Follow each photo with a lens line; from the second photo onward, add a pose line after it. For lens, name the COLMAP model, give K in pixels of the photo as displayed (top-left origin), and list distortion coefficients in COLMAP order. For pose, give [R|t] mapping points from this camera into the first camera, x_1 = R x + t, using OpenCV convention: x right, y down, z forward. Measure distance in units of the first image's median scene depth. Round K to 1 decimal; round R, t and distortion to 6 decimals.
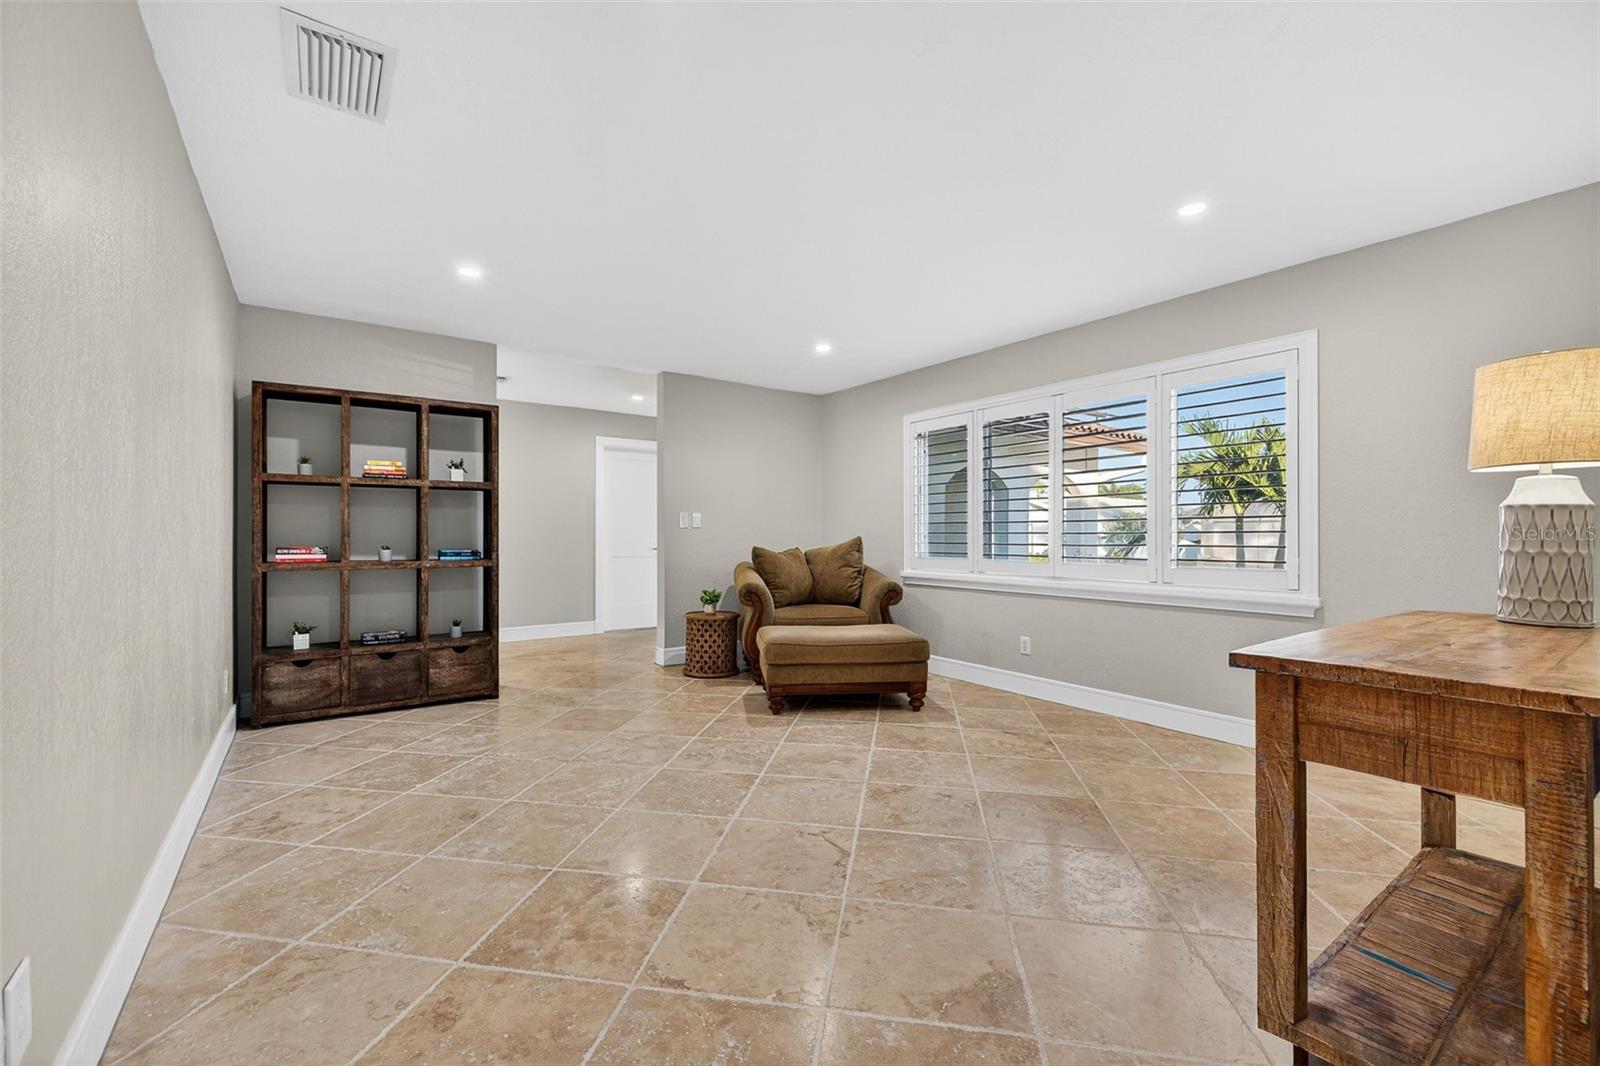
lens RADIAL K [[669.3, 0, 791.7], [0, 669.3, 536.1], [0, 0, 1]] dist [-0.001923, -0.000051]
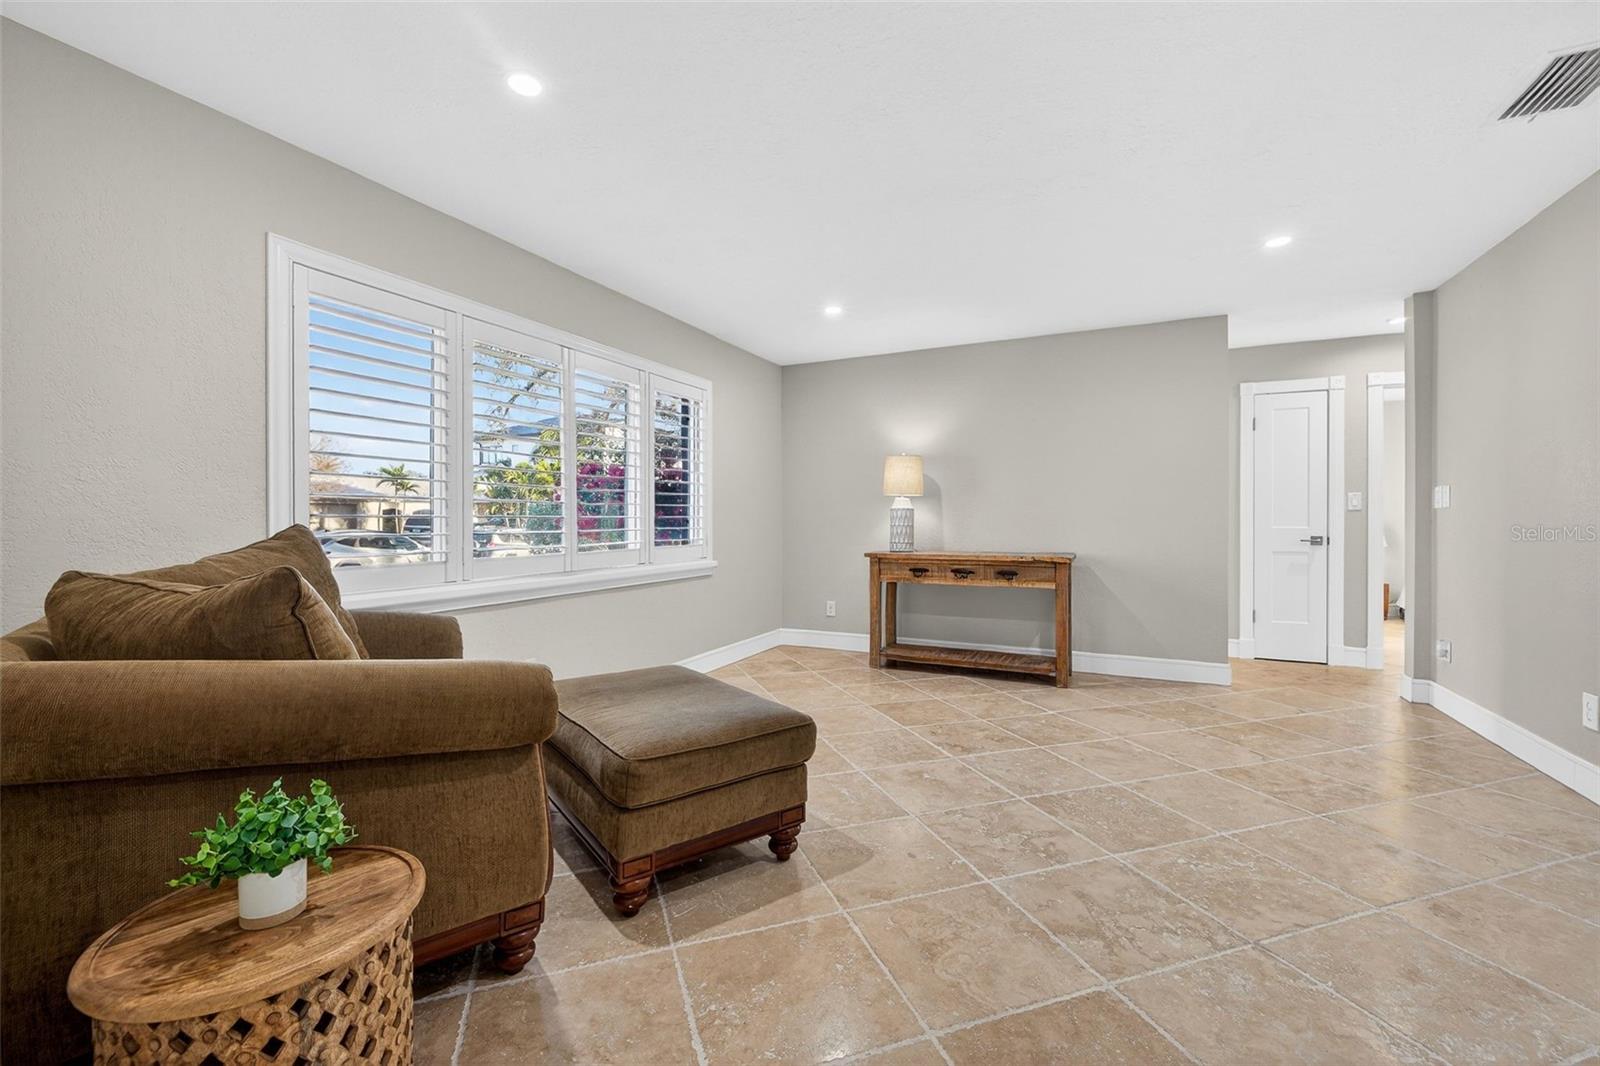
lens RADIAL K [[669.3, 0, 791.7], [0, 669.3, 536.1], [0, 0, 1]] dist [-0.001923, -0.000051]
pose [[-0.481991, -0.023999, 0.875847, -0.650698], [0.001854, 0.999595, 0.028410, -0.006884], [-0.876174, 0.015317, -0.481752, 1.669258]]
